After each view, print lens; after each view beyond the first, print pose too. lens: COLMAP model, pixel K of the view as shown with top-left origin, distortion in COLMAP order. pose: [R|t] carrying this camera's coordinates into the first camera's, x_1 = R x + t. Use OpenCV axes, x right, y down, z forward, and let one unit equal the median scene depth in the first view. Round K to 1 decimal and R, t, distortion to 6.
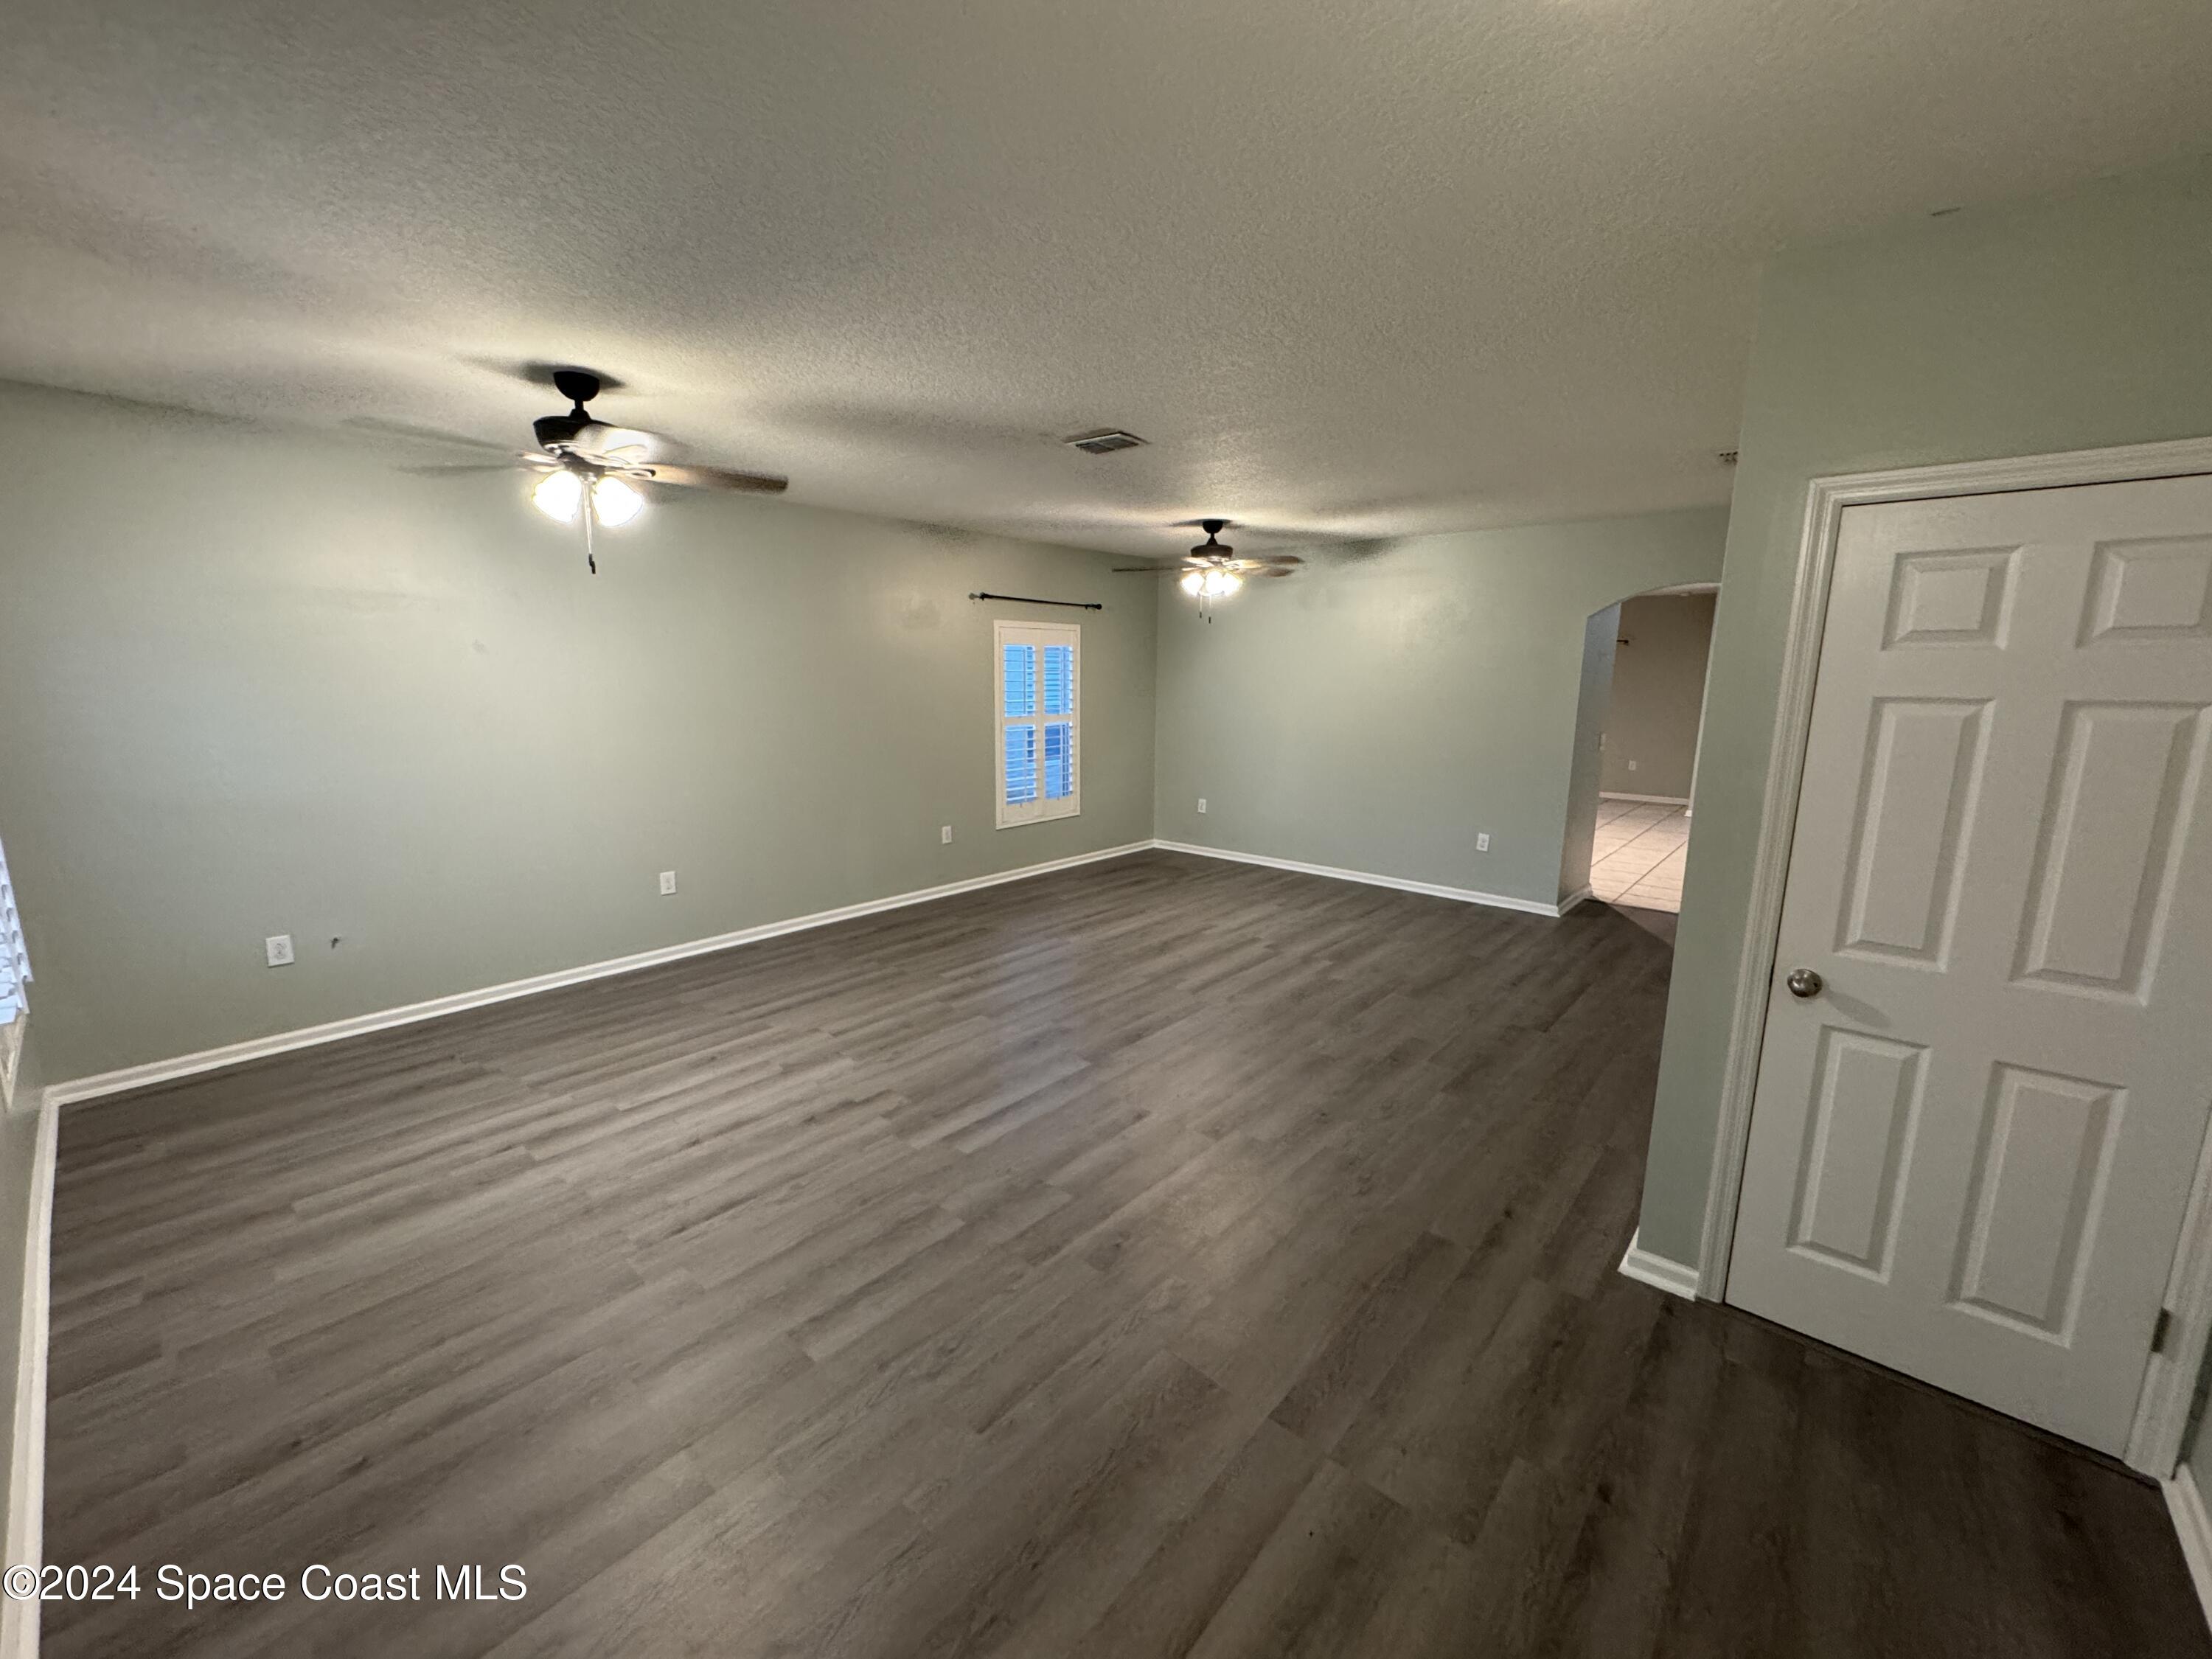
lens RADIAL K [[879.9, 0, 1103.0], [0, 879.9, 829.9], [0, 0, 1]] dist [-0.002896, 0.000314]
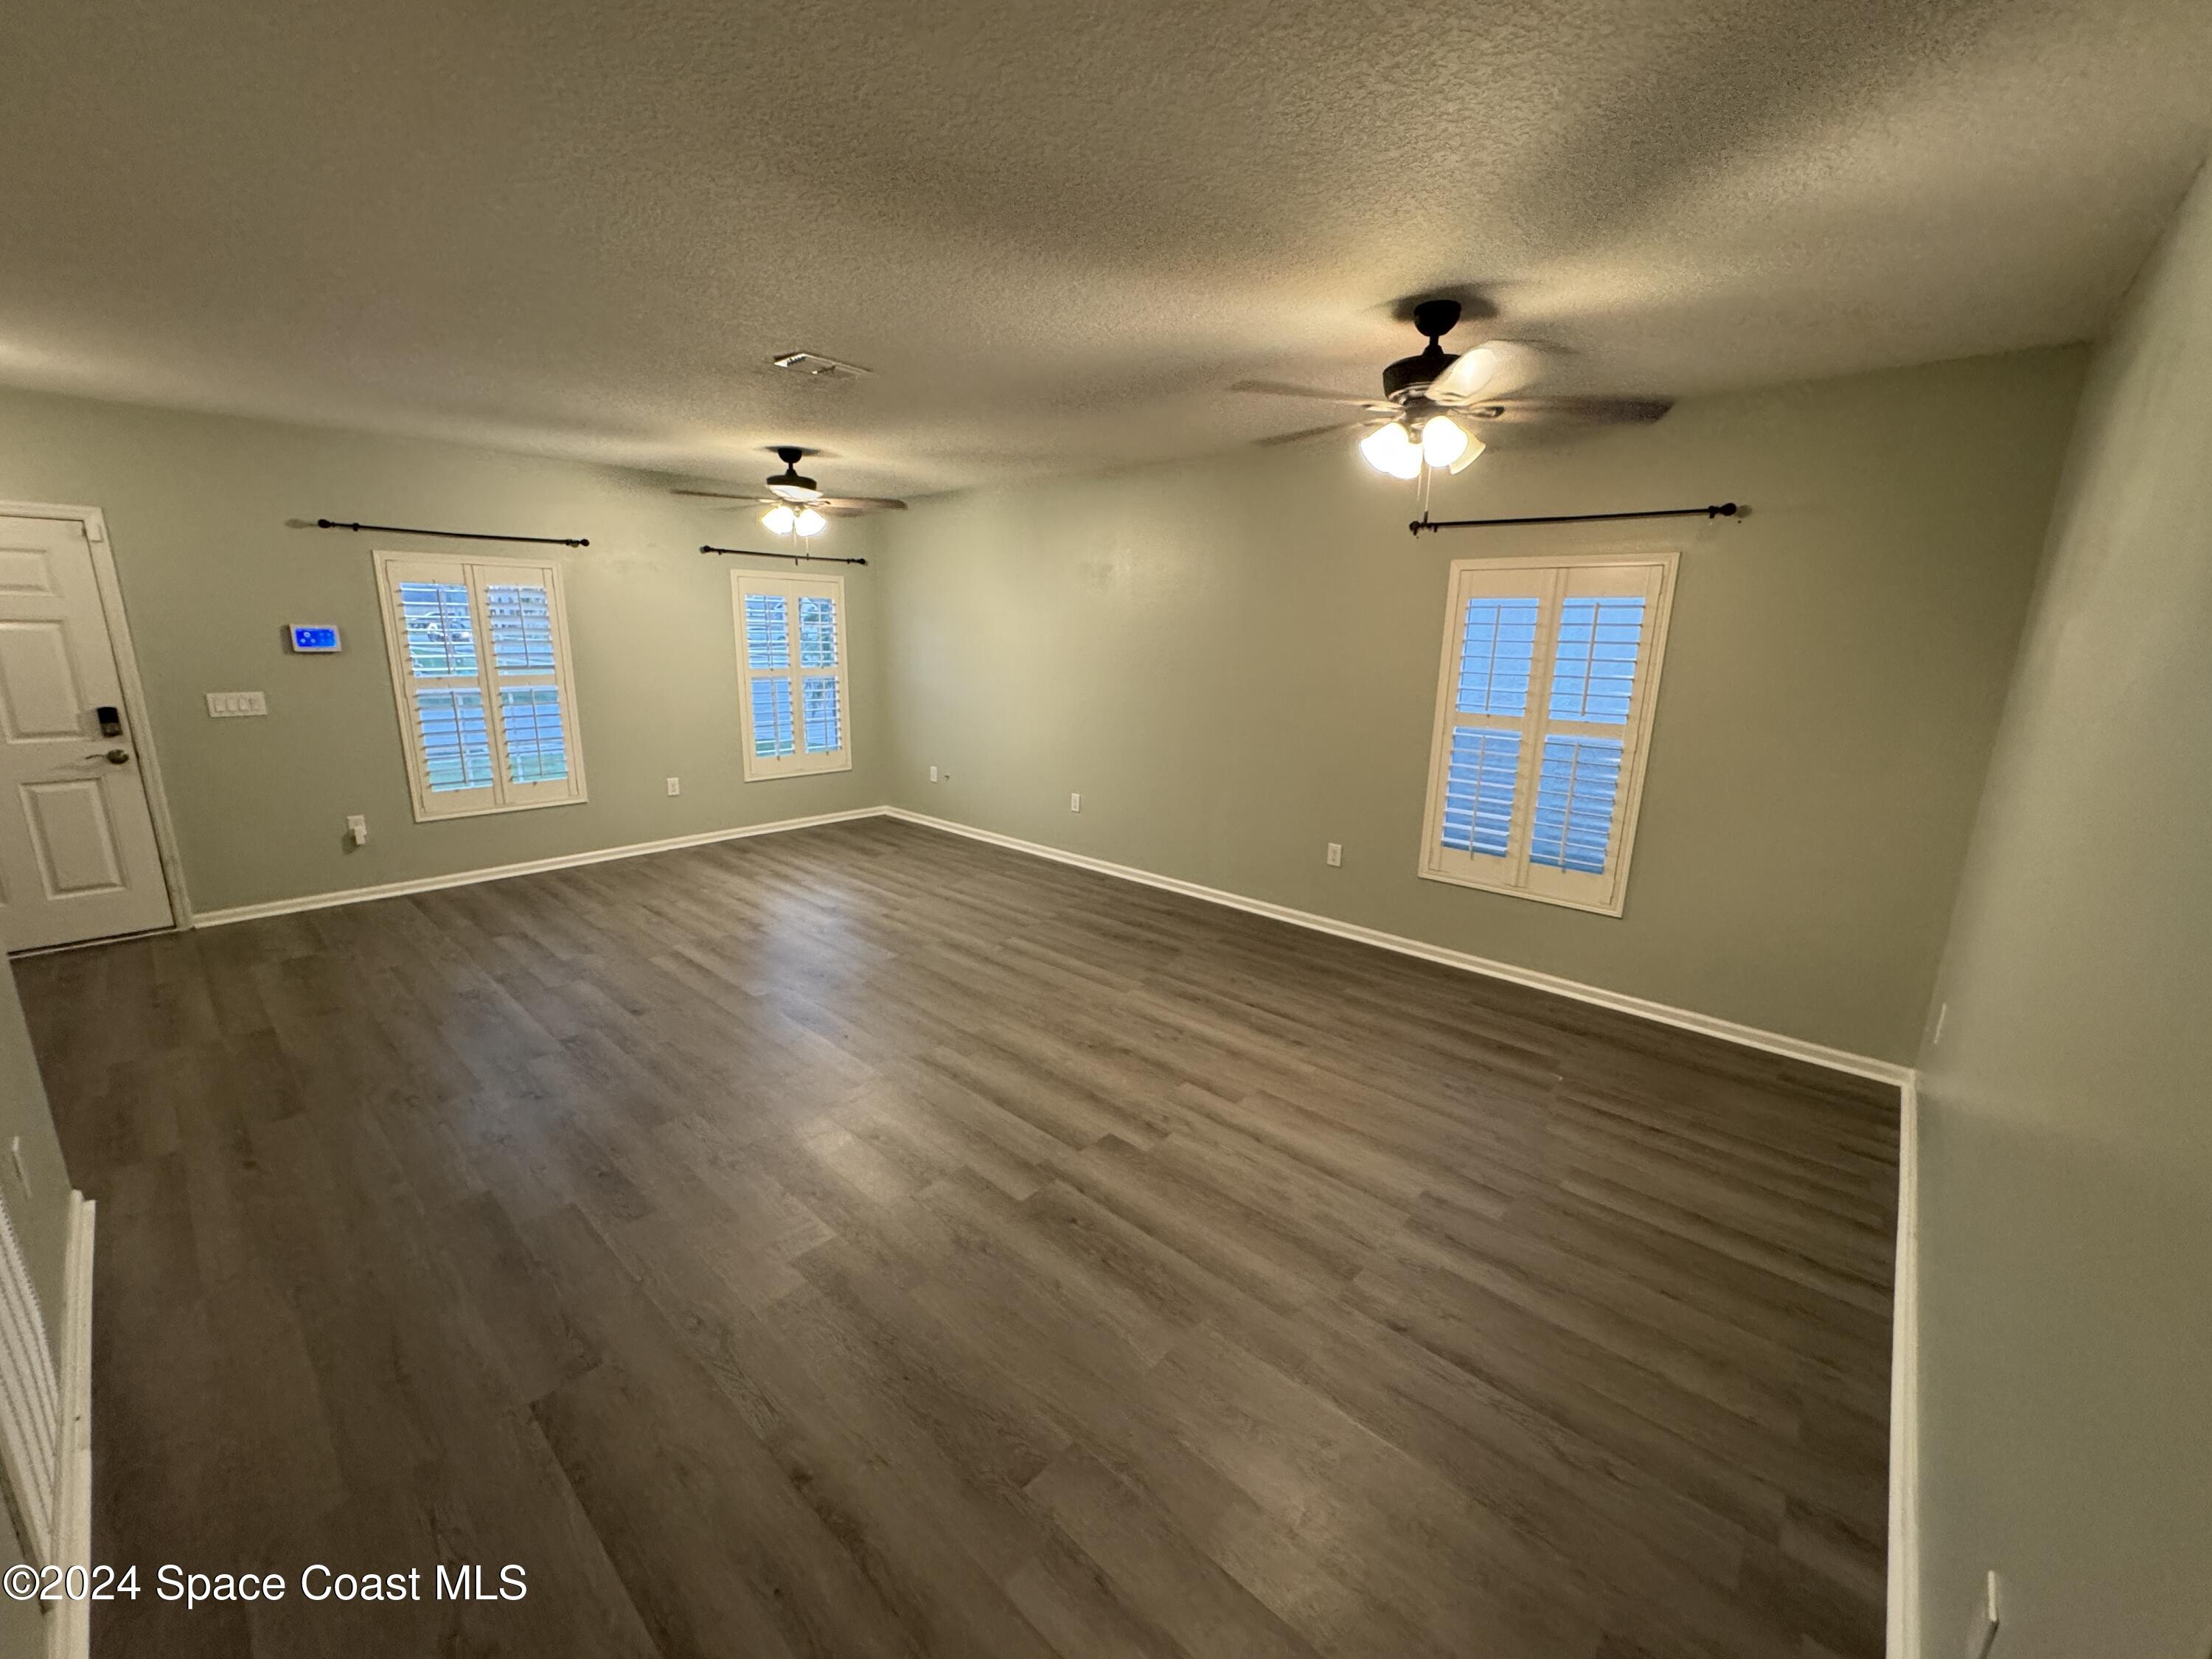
lens RADIAL K [[879.9, 0, 1103.0], [0, 879.9, 829.9], [0, 0, 1]] dist [-0.002896, 0.000314]
pose [[-0.015853, 0.217024, -0.976037, 0.897517], [-0.202615, 0.955211, 0.215684, -0.220710], [0.979130, 0.201179, 0.028830, 1.241456]]
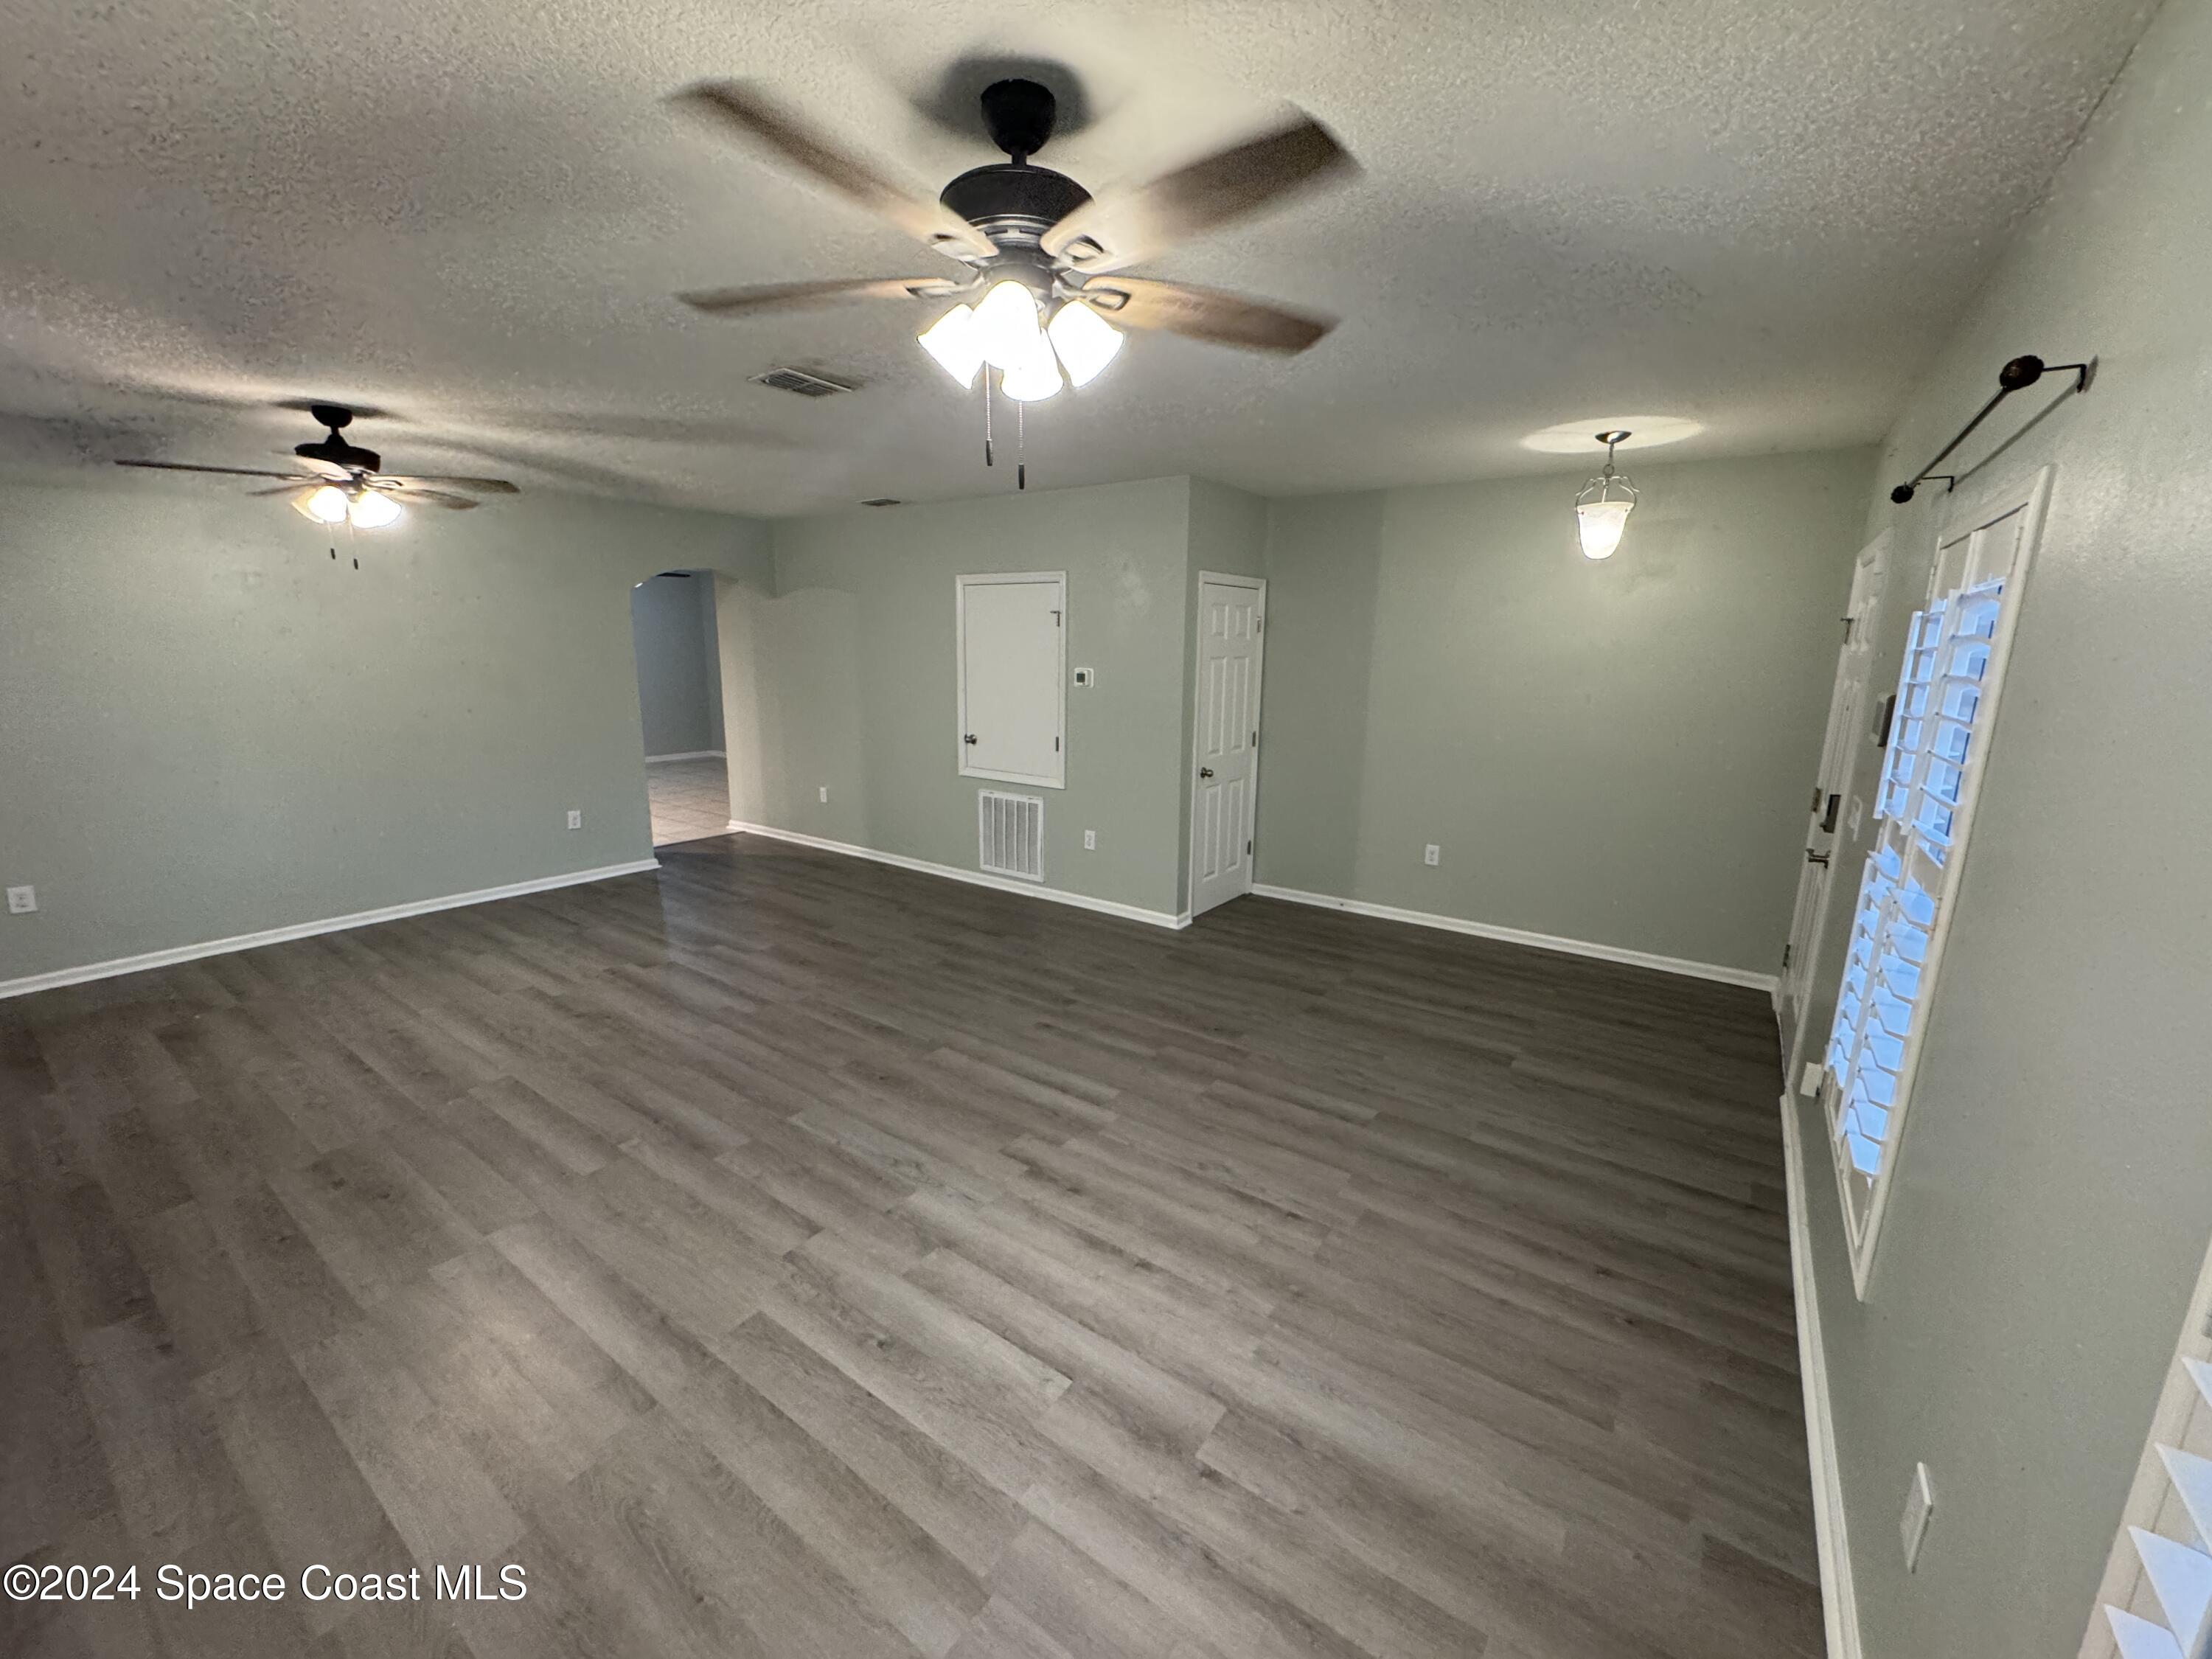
lens RADIAL K [[879.9, 0, 1103.0], [0, 879.9, 829.9], [0, 0, 1]] dist [-0.002896, 0.000314]
pose [[-0.101009, -0.216281, 0.971092, -0.877136], [0.166067, 0.958725, 0.230800, -0.157921], [-0.980928, 0.184579, -0.060923, 0.777686]]
